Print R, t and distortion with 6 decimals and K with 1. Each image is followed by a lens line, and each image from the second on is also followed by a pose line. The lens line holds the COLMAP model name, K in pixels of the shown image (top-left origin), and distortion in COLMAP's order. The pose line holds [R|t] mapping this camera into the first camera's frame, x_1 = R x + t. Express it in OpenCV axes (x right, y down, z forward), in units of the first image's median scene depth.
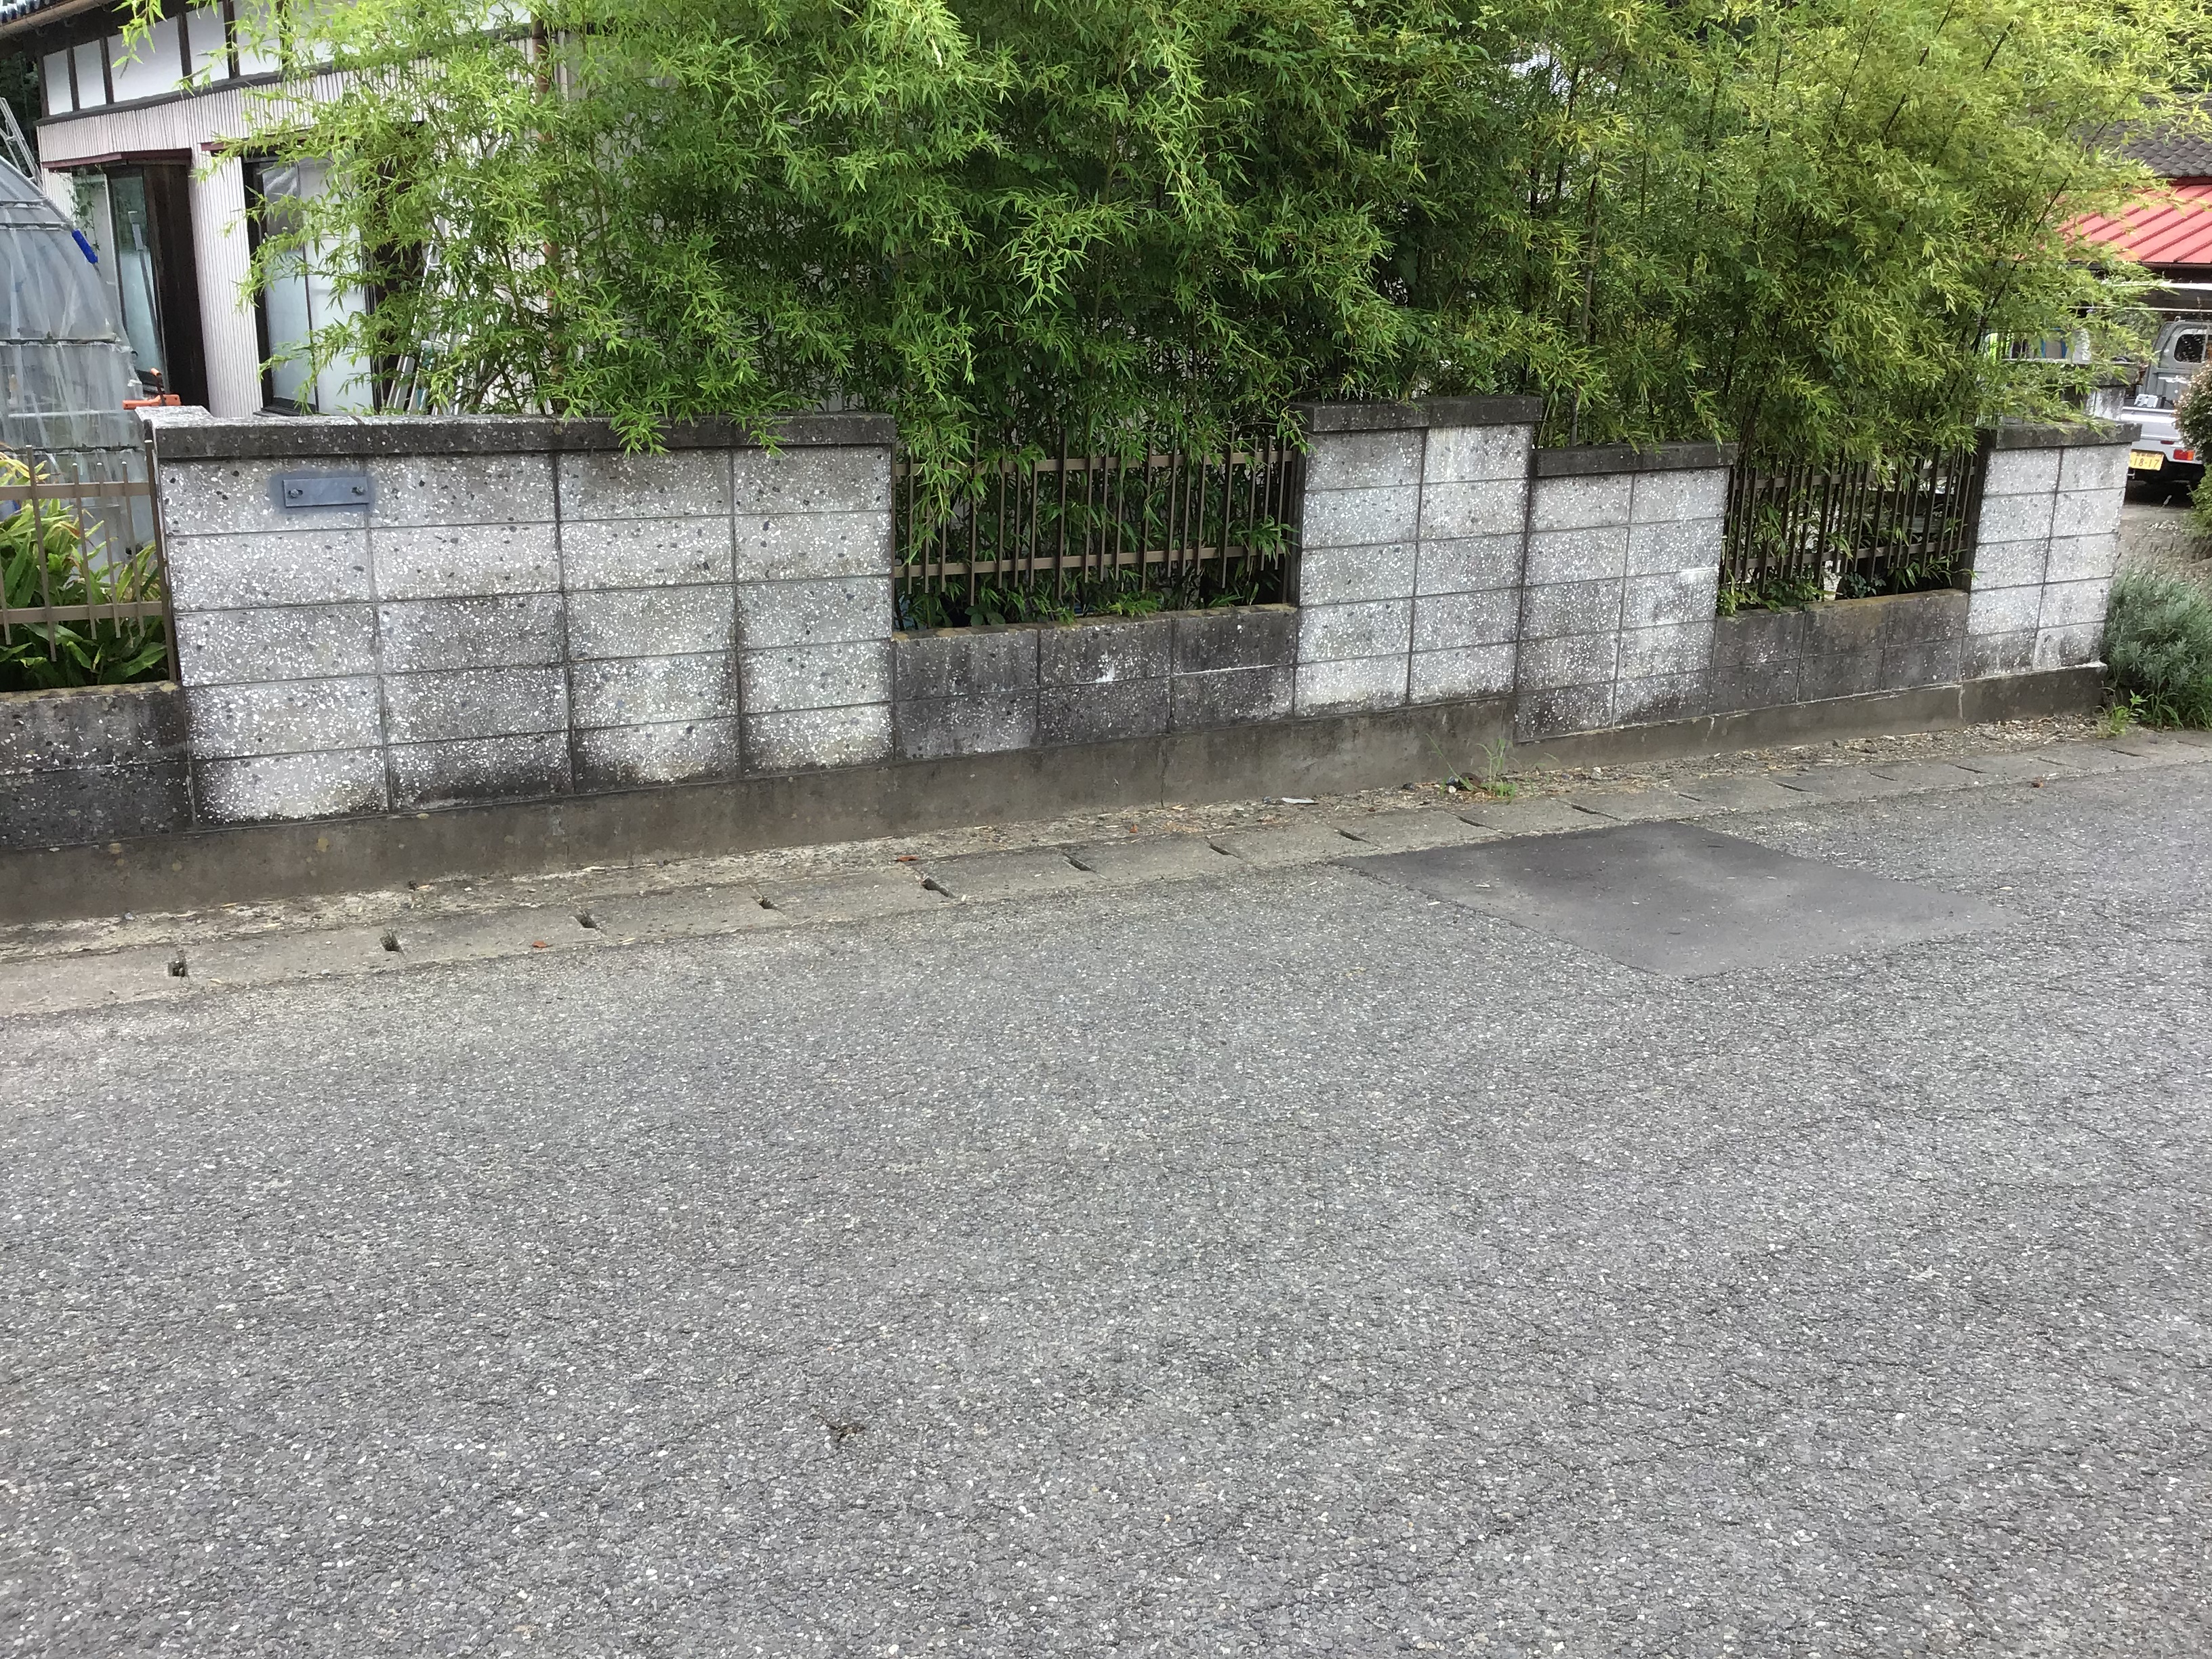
lens RADIAL K [[2024.5, 0, 1005.8], [0, 2024.5, 824.9], [0, 0, 1]] dist [0.012938, 0.000000]
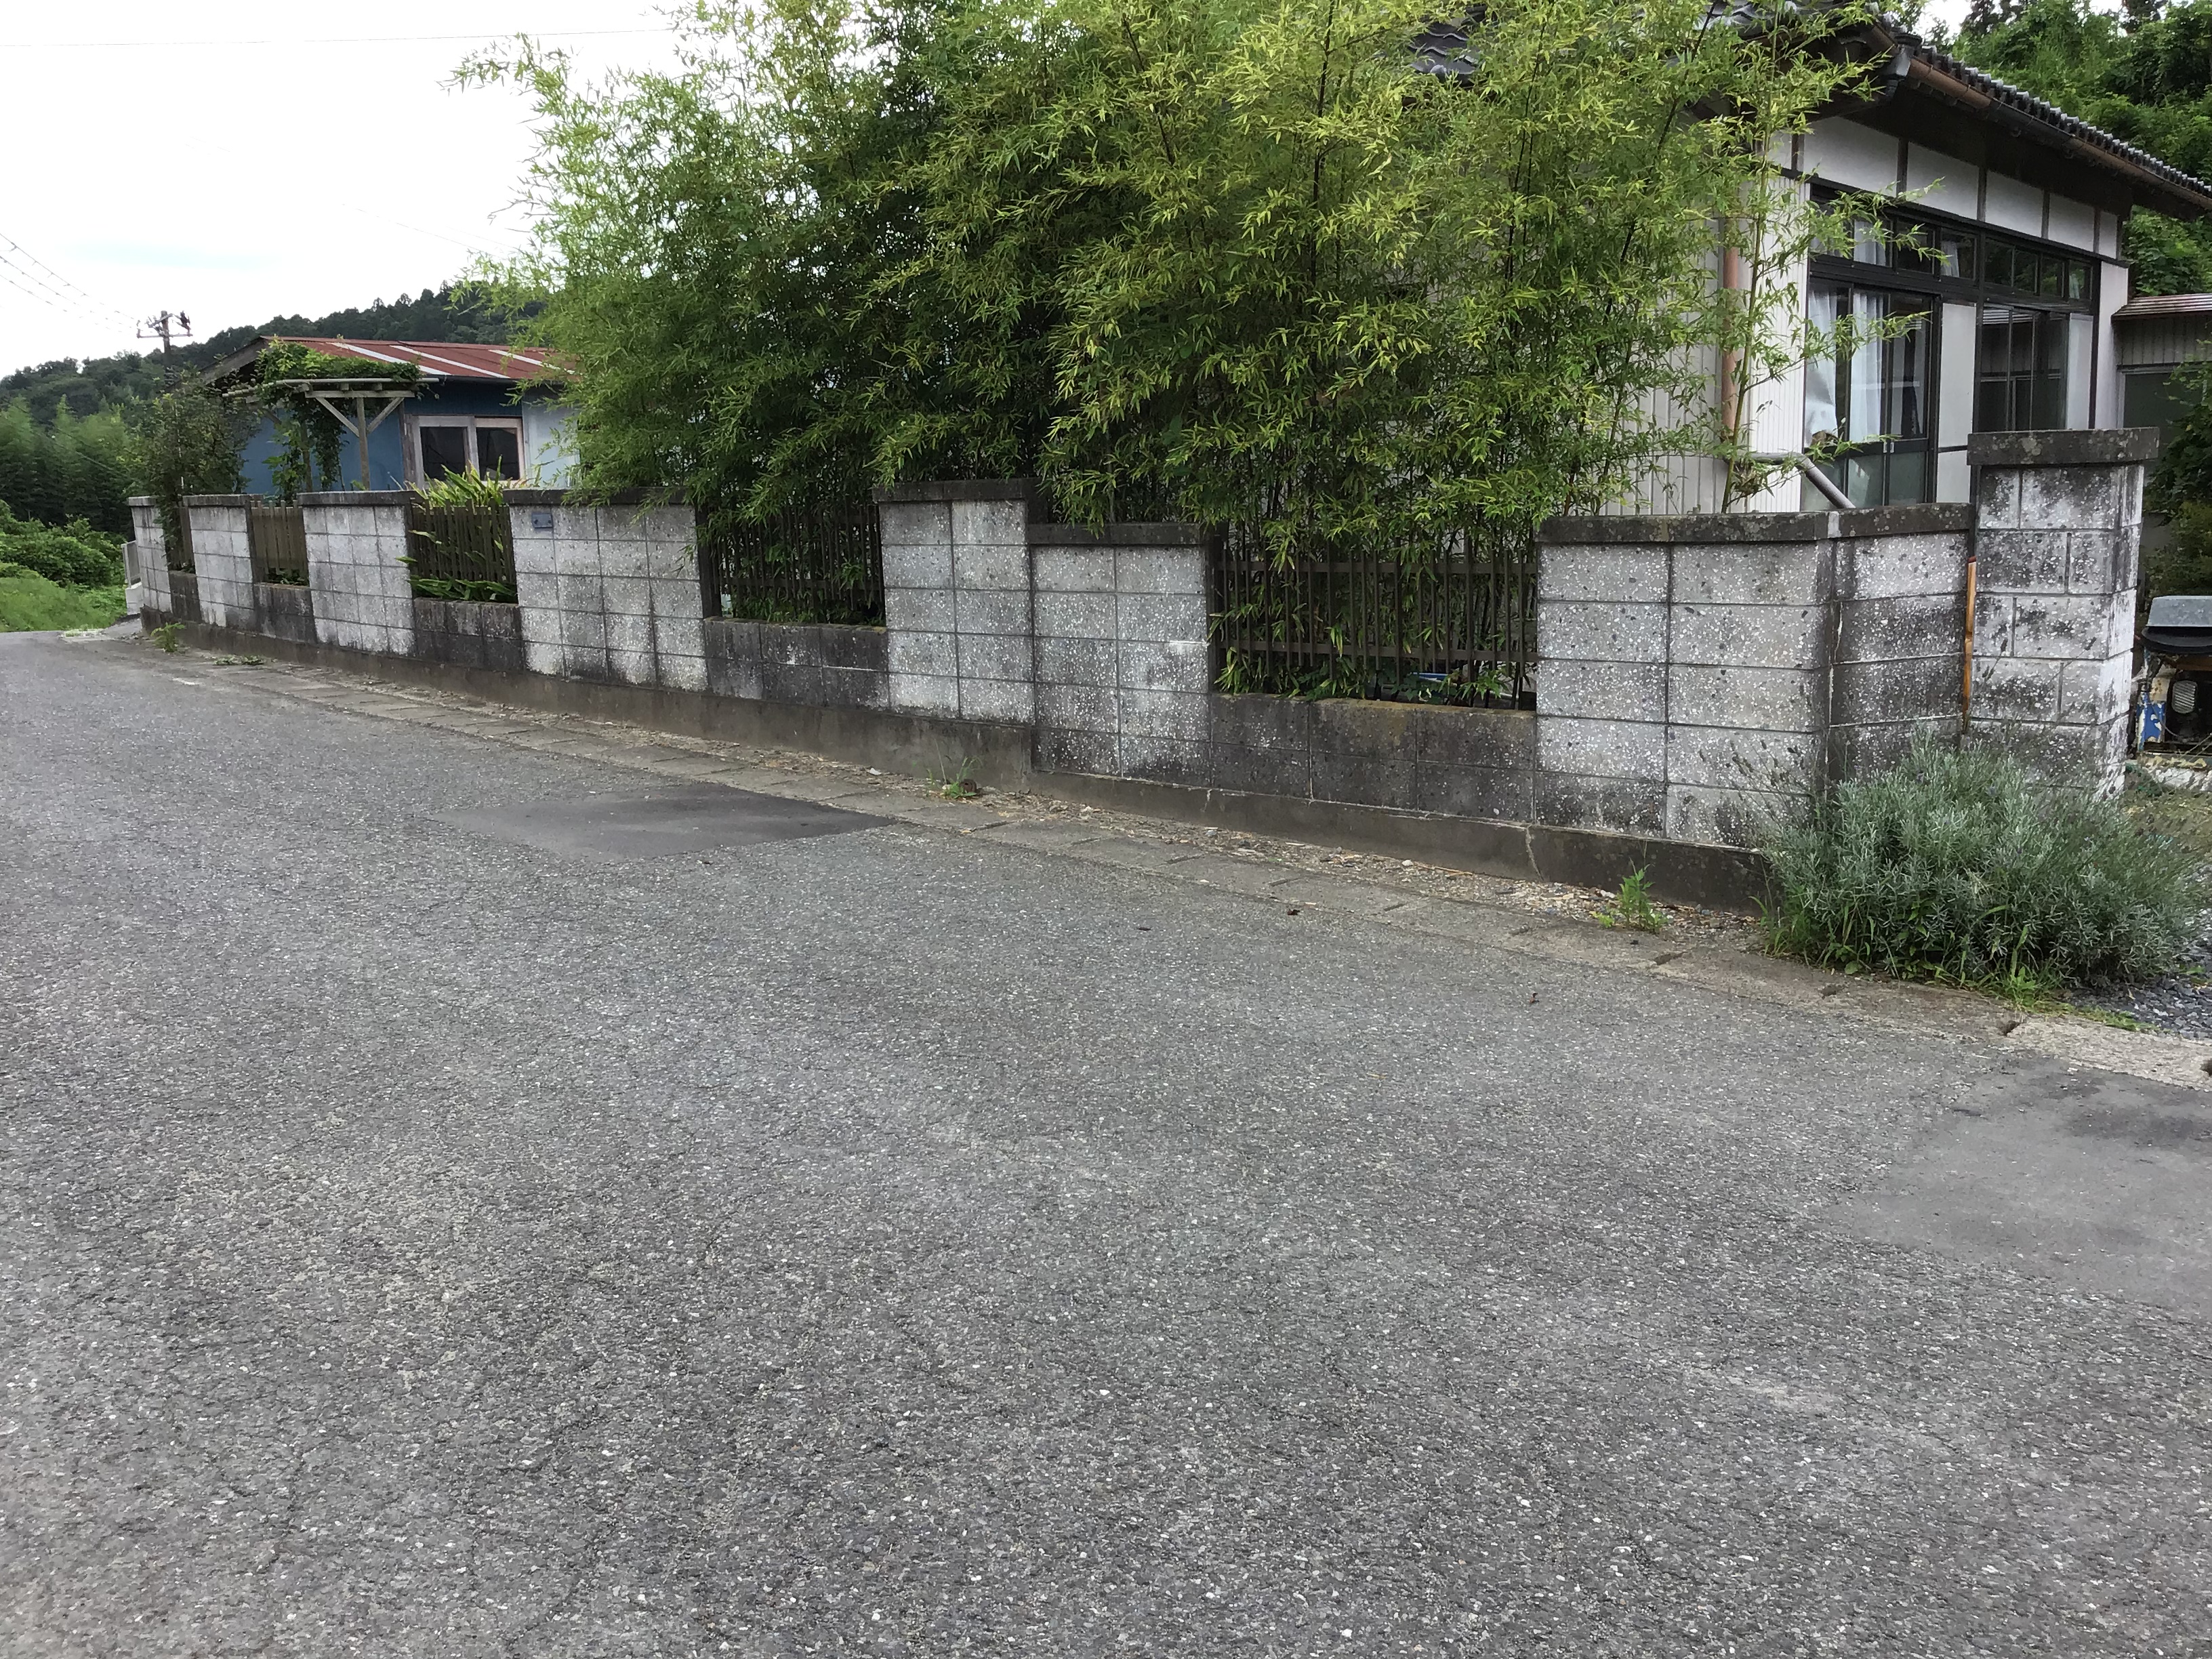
lens RADIAL K [[2024.5, 0, 1102.0], [0, 2024.5, 817.7], [0, 0, 1]] dist [0.012938, 0.000000]
pose [[0.297124, 0.149970, -0.942988, 1.404683], [-0.213395, 0.973039, 0.087511, -0.126850], [0.930688, 0.175227, 0.321116, 0.676448]]
